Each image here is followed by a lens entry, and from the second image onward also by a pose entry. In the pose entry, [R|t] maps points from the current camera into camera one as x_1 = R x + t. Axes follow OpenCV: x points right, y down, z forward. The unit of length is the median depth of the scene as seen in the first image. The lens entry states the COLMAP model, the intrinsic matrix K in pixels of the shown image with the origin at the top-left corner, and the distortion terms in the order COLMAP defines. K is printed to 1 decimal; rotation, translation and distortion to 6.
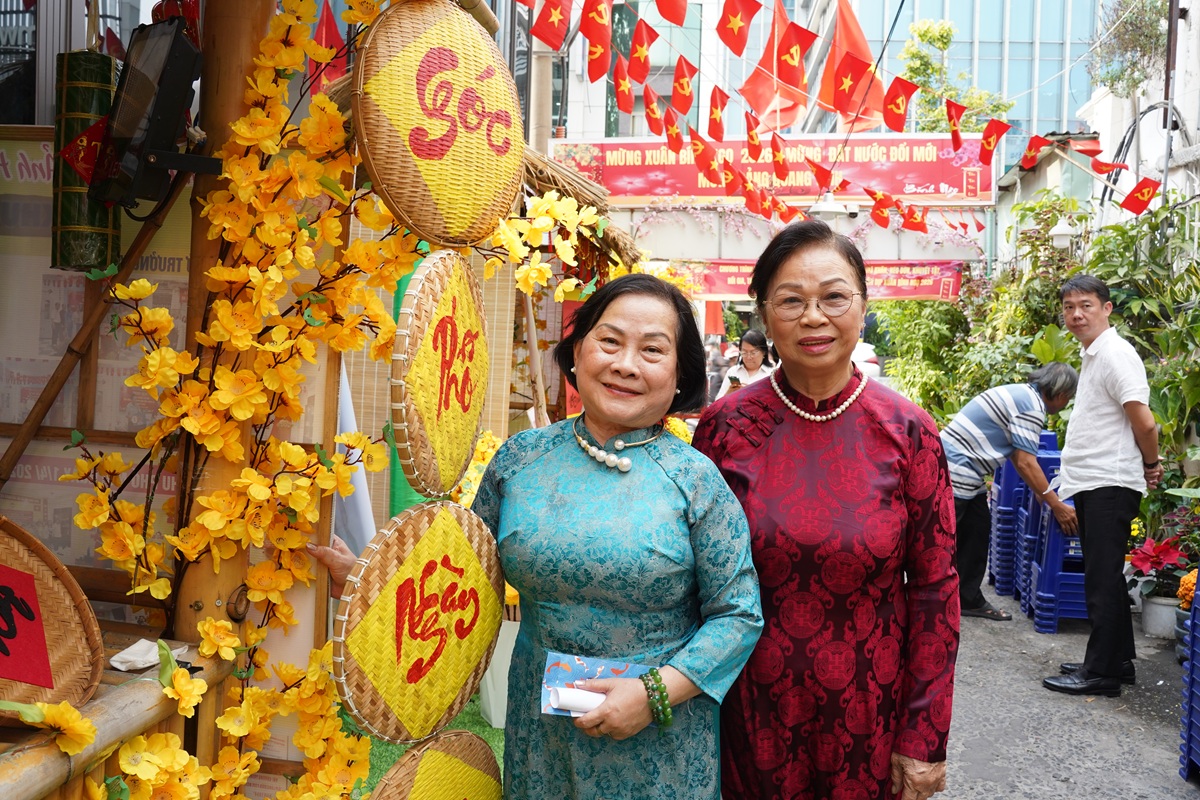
lens RADIAL K [[966.9, 0, 600.0], [0, 966.9, 400.0], [0, 0, 1]] dist [-0.075696, -0.000803]
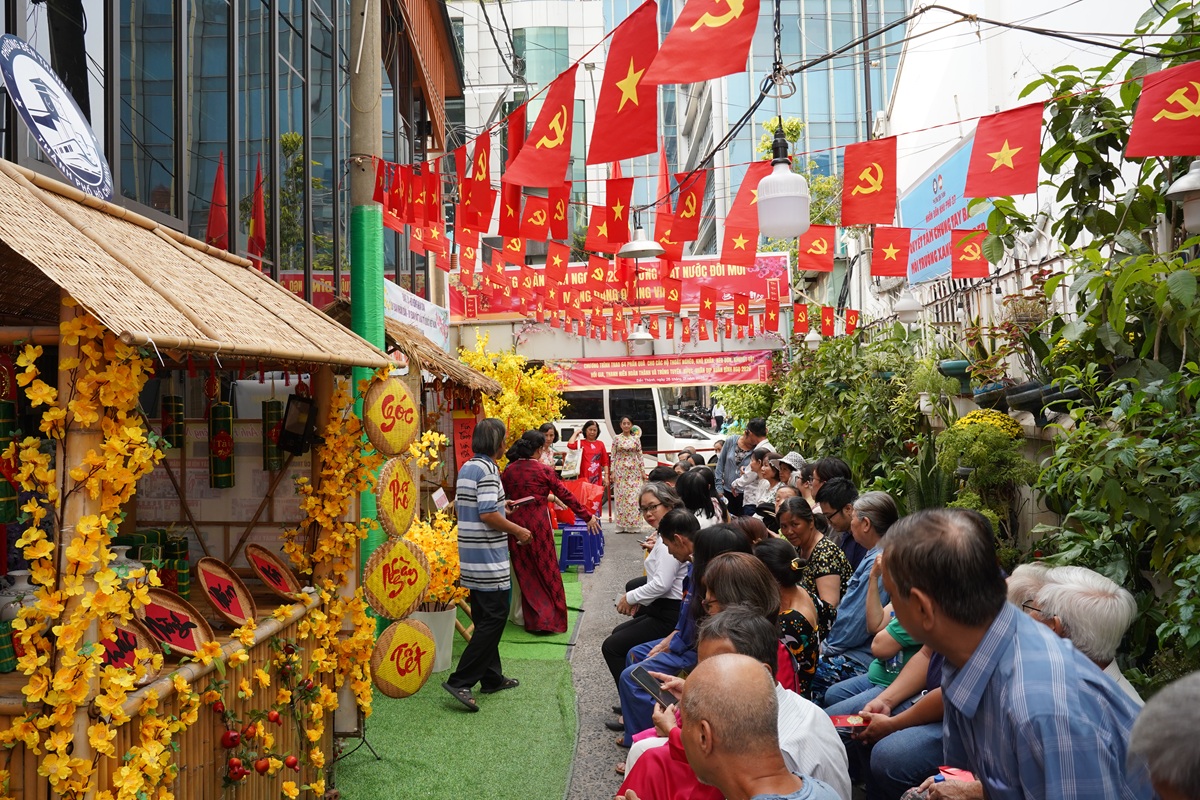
lens RADIAL K [[966.9, 0, 600.0], [0, 966.9, 400.0], [0, 0, 1]] dist [-0.075696, -0.000803]
pose [[0.994733, -0.052125, 0.088259, 0.241708], [0.057362, 0.996674, -0.057879, -0.125115], [-0.084948, 0.062637, 0.994415, -2.191216]]
